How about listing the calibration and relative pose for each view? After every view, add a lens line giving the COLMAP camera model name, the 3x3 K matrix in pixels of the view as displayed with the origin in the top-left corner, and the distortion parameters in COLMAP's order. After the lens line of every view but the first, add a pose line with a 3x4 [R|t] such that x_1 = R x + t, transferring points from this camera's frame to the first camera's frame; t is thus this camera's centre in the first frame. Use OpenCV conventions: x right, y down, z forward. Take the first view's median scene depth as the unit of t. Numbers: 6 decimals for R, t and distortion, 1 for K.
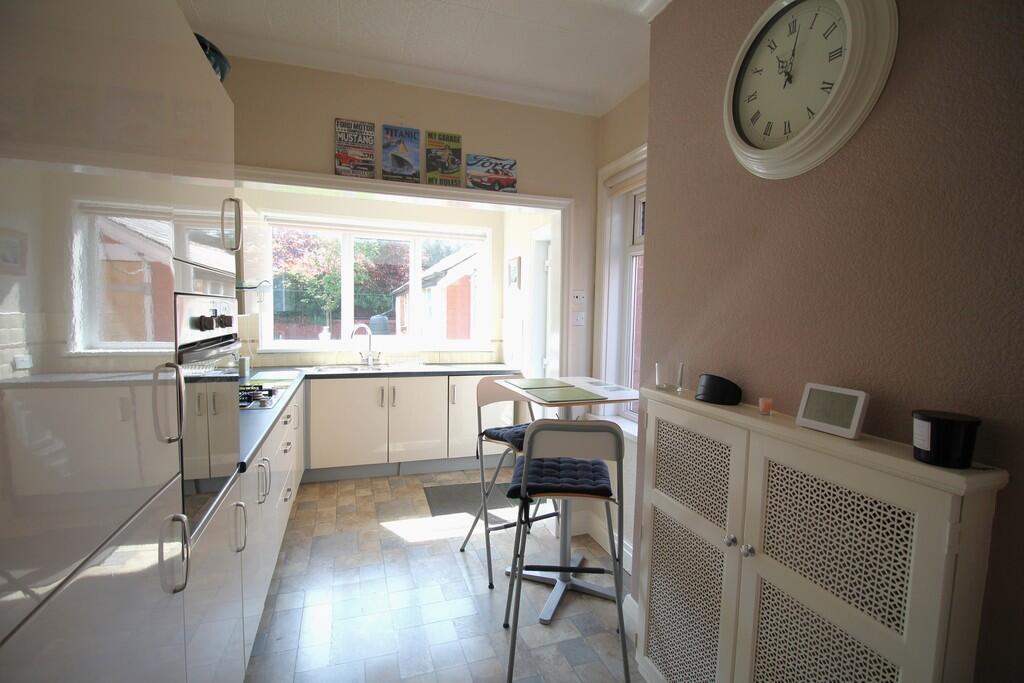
lens RADIAL K [[472.3, 0, 515.2], [0, 472.3, 342.1], [0, 0, 1]] dist [-0.014460, -0.006570]
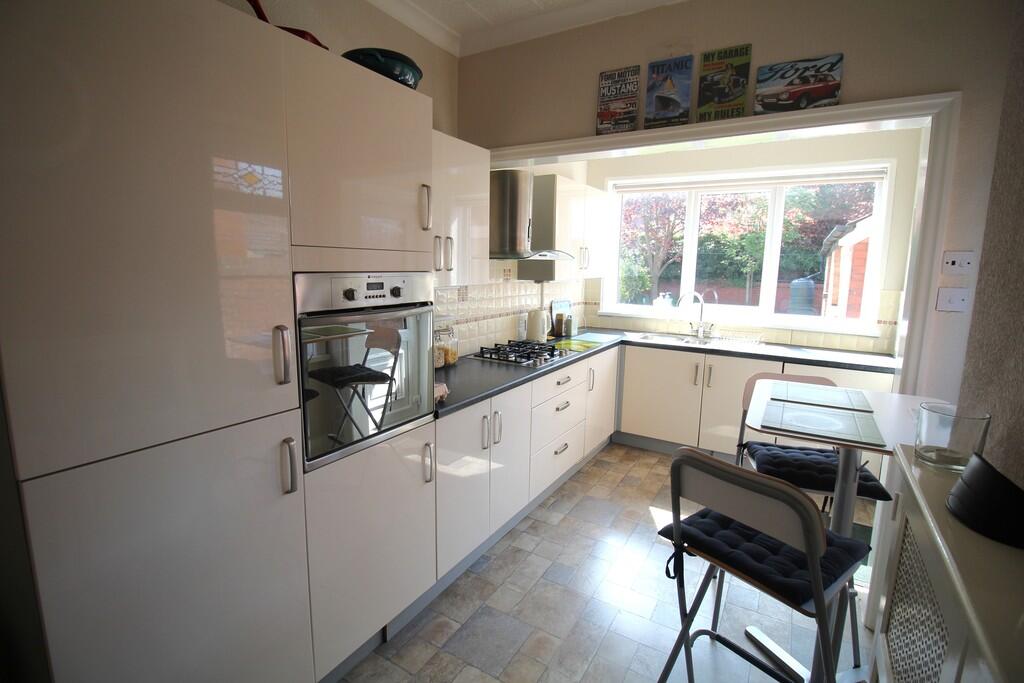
lens RADIAL K [[472.3, 0, 511.1], [0, 472.3, 339.8], [0, 0, 1]] dist [-0.014460, -0.006570]
pose [[0.633782, 0.115676, -0.764814, 0.255001], [-0.055901, 0.993019, 0.103868, -0.032934], [0.771489, -0.023076, 0.635824, 0.232190]]
